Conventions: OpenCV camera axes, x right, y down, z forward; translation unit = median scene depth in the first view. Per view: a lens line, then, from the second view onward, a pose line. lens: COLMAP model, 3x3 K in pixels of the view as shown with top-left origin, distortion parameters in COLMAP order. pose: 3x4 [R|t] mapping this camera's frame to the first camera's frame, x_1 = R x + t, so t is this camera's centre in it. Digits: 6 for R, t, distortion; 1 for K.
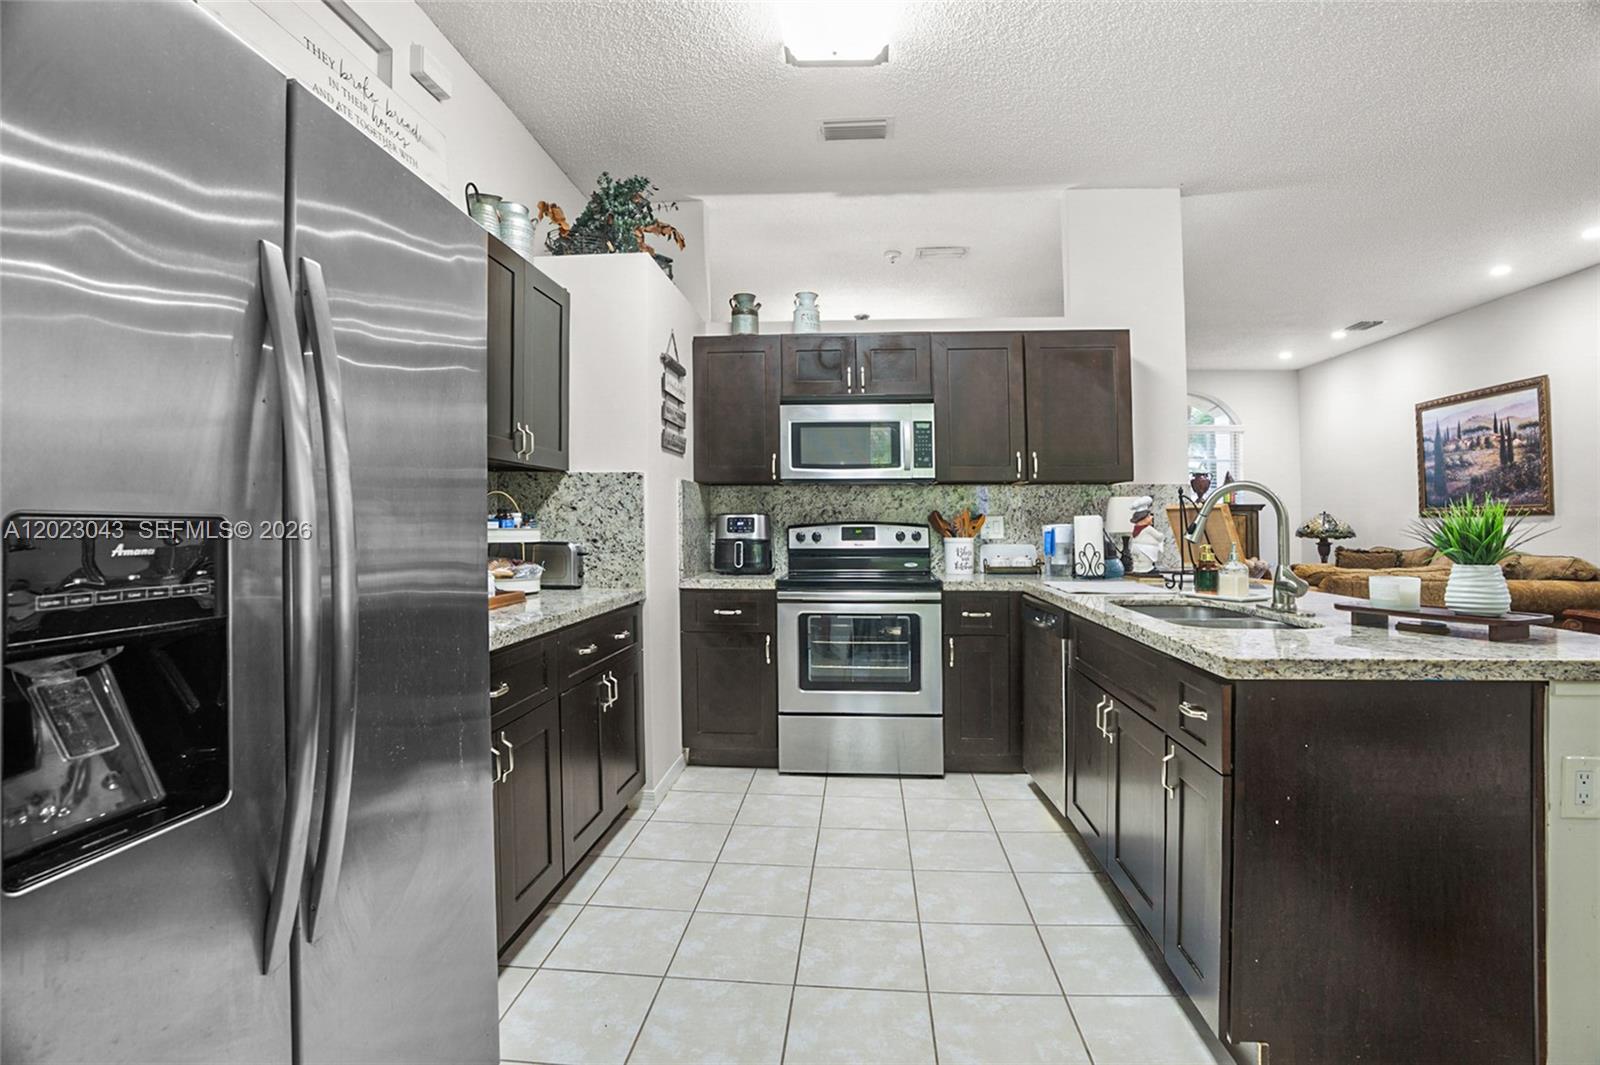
lens RADIAL K [[747.2, 0, 801.7], [0, 747.2, 513.8], [0, 0, 1]] dist [-0.064753, 0.023942]
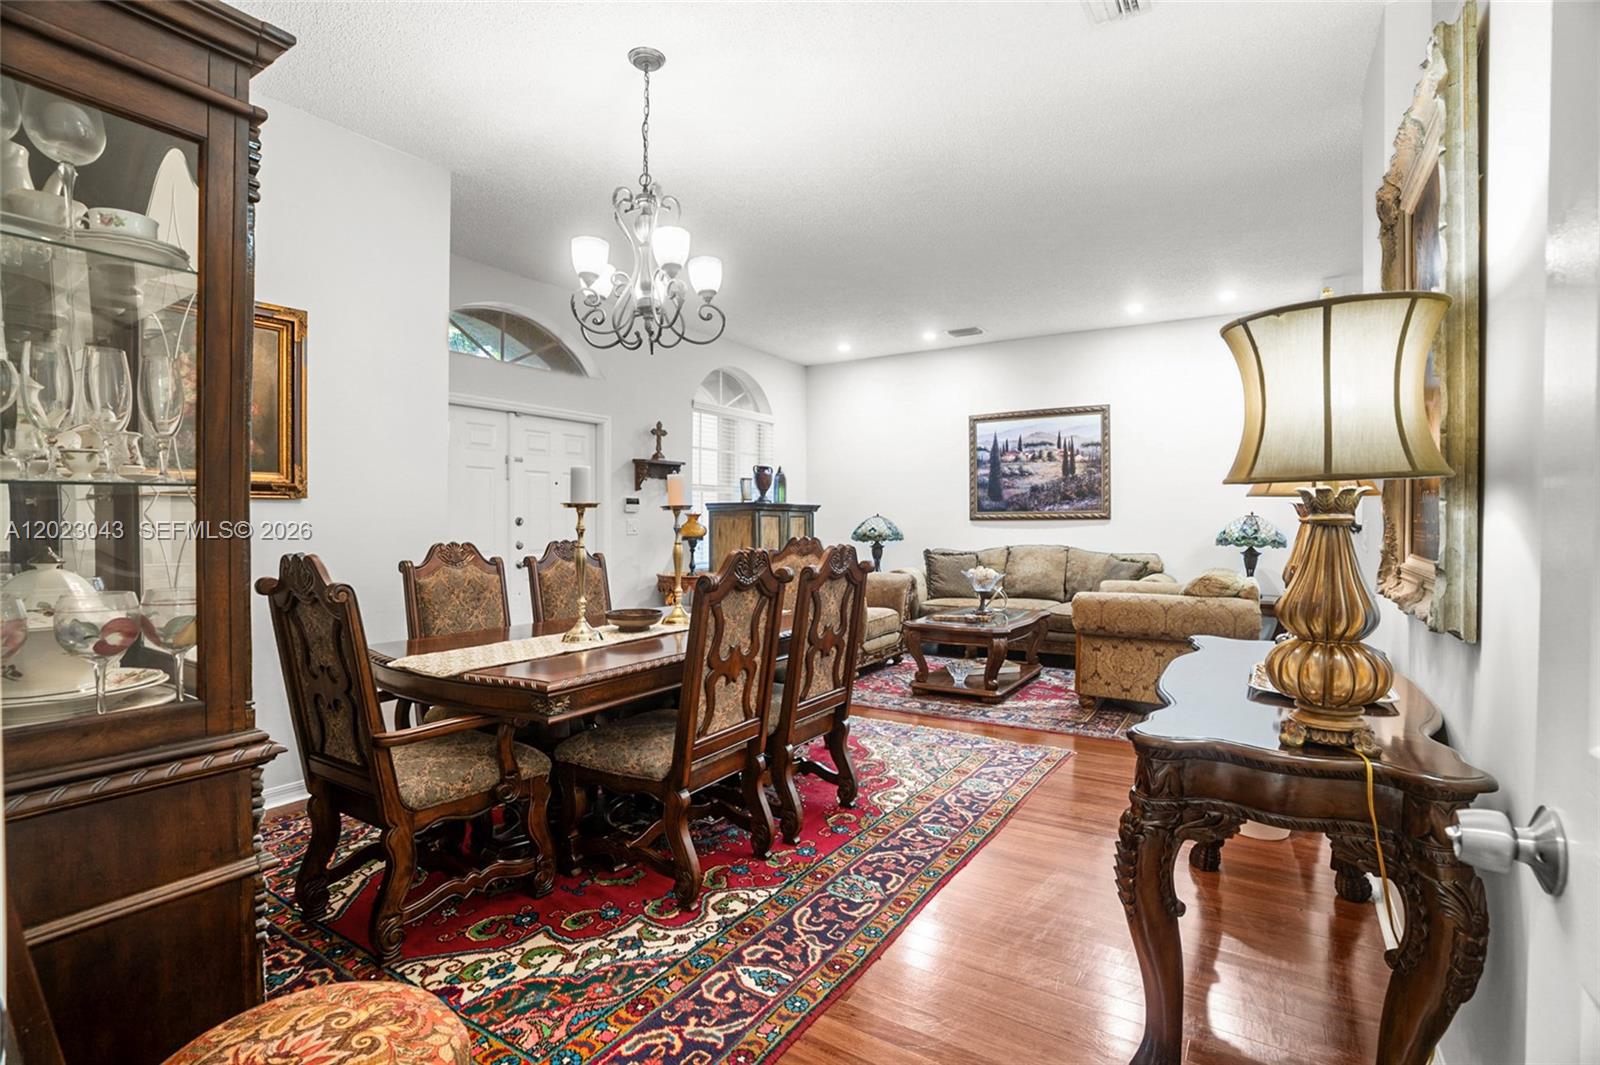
lens RADIAL K [[747.2, 0, 802.1], [0, 747.2, 531.4], [0, 0, 1]] dist [-0.064753, 0.023942]
pose [[0.465092, -0.010725, 0.885198, -0.304718], [-0.012153, 0.999755, 0.018498, 0.004697], [-0.885179, -0.019361, 0.464847, 0.843789]]
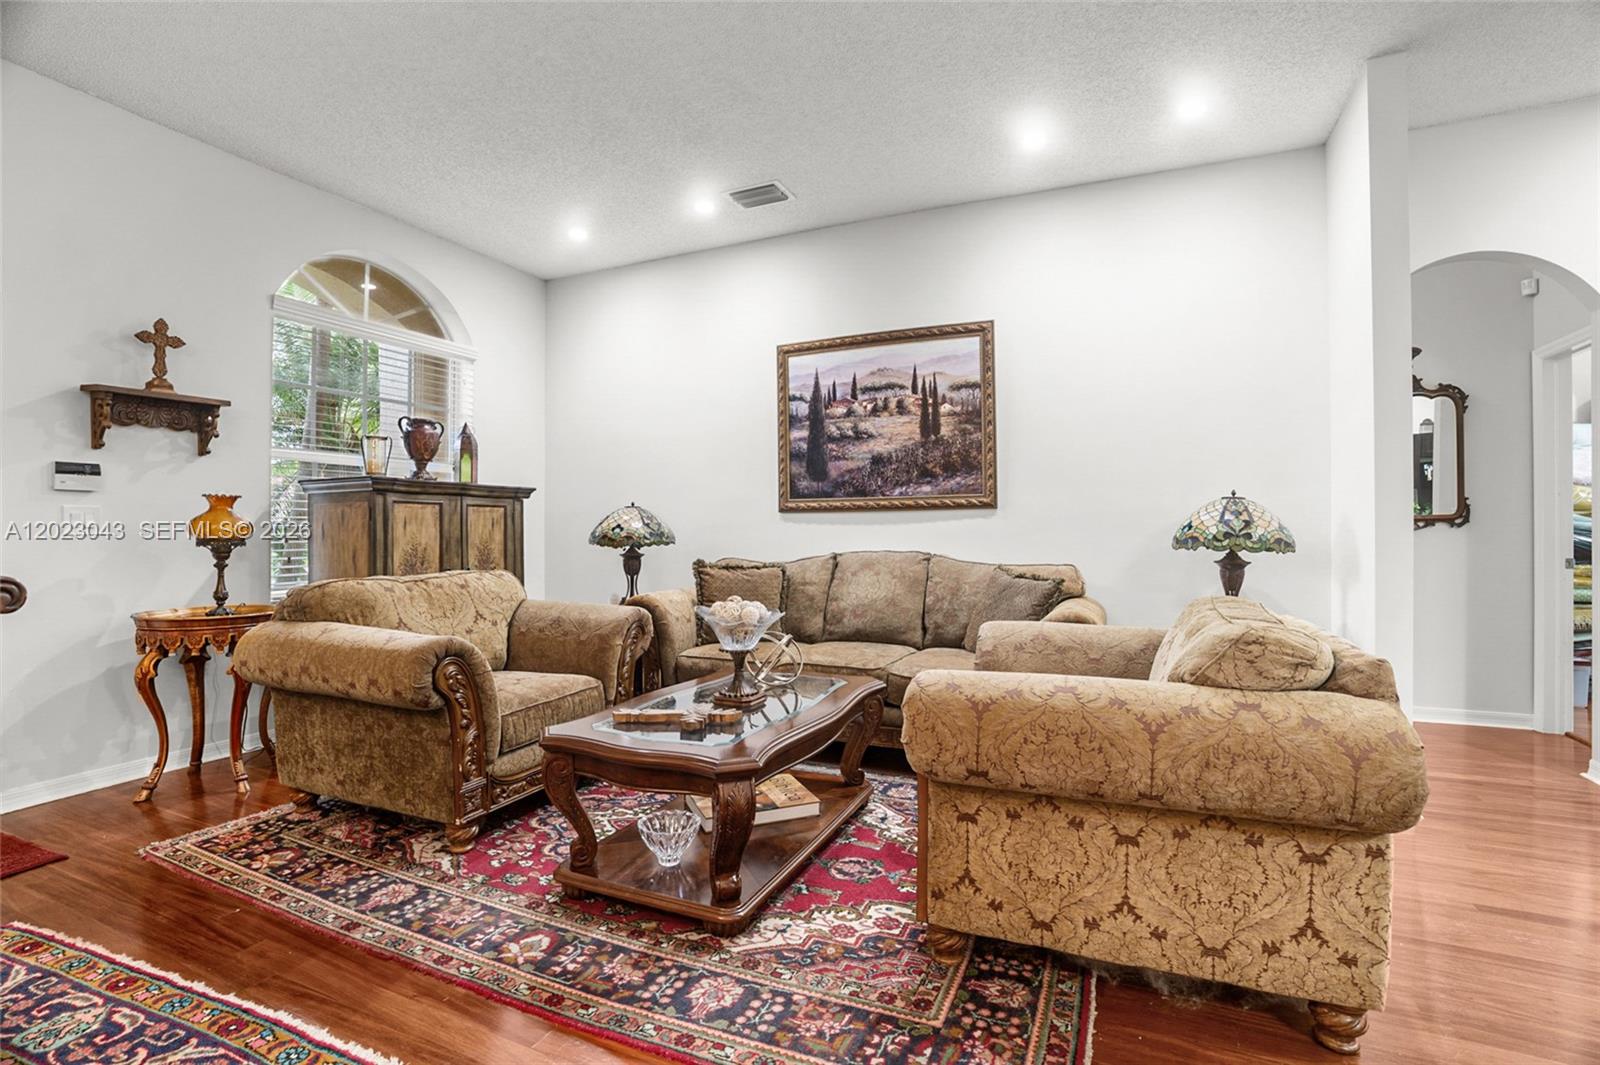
lens RADIAL K [[747.2, 0, 806.0], [0, 747.2, 528.3], [0, 0, 1]] dist [-0.064753, 0.023942]
pose [[0.329835, 0.000275, 0.944038, 0.241416], [-0.009657, 0.999949, 0.003082, 0.021177], [-0.943989, -0.010133, 0.329821, 0.894432]]
